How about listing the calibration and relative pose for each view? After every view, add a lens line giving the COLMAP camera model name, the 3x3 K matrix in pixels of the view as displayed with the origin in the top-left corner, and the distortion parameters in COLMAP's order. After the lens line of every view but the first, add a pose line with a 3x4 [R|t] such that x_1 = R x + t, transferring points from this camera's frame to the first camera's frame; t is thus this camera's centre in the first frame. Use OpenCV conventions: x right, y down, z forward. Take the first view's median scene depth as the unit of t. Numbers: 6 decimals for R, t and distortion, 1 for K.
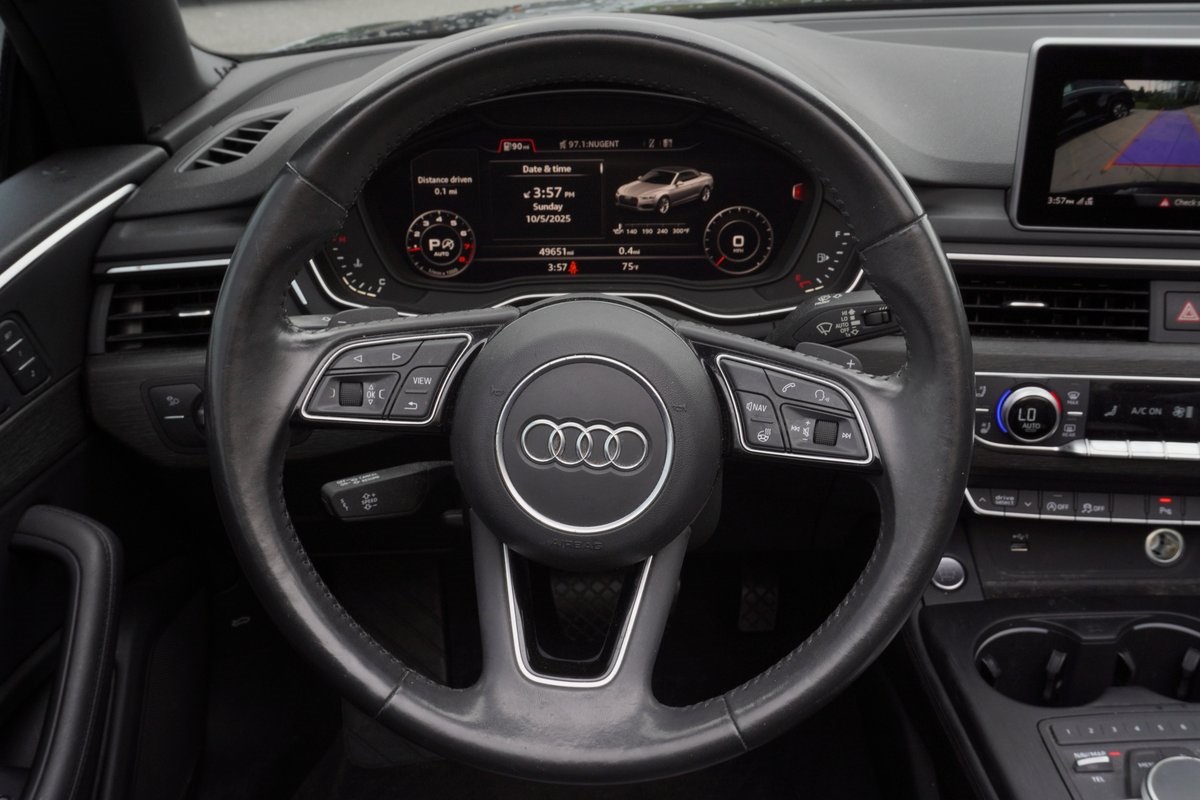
lens RADIAL K [[1324.6, 0, 600.0], [0, 1324.6, 400.0], [0, 0, 1]] dist [-0.007177, 0.006246]
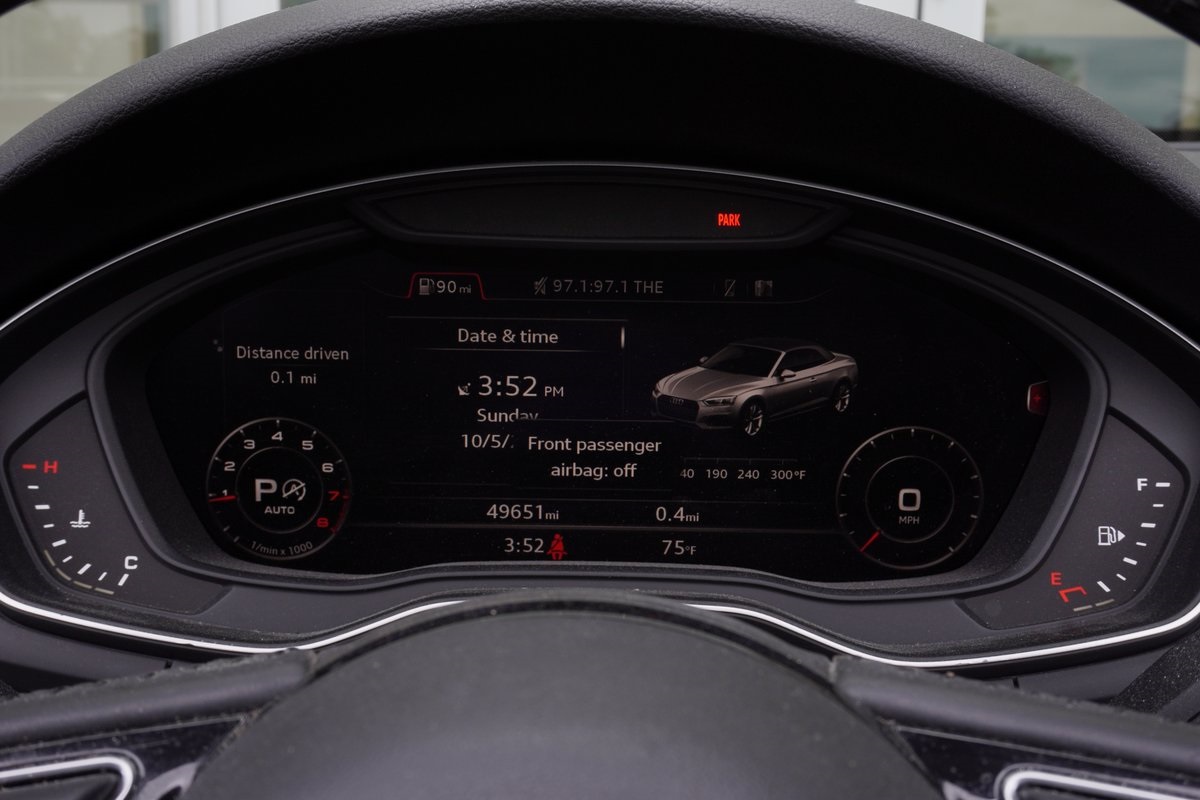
lens RADIAL K [[1481.9, 0, 600.0], [0, 1481.9, 400.0], [0, 0, 1]] dist [-0.017605, -0.012896]
pose [[0.999572, 0.025886, -0.013620, 0.000802], [-0.028277, 0.974309, -0.223432, -0.034321], [0.007486, 0.223722, 0.974624, 0.485705]]
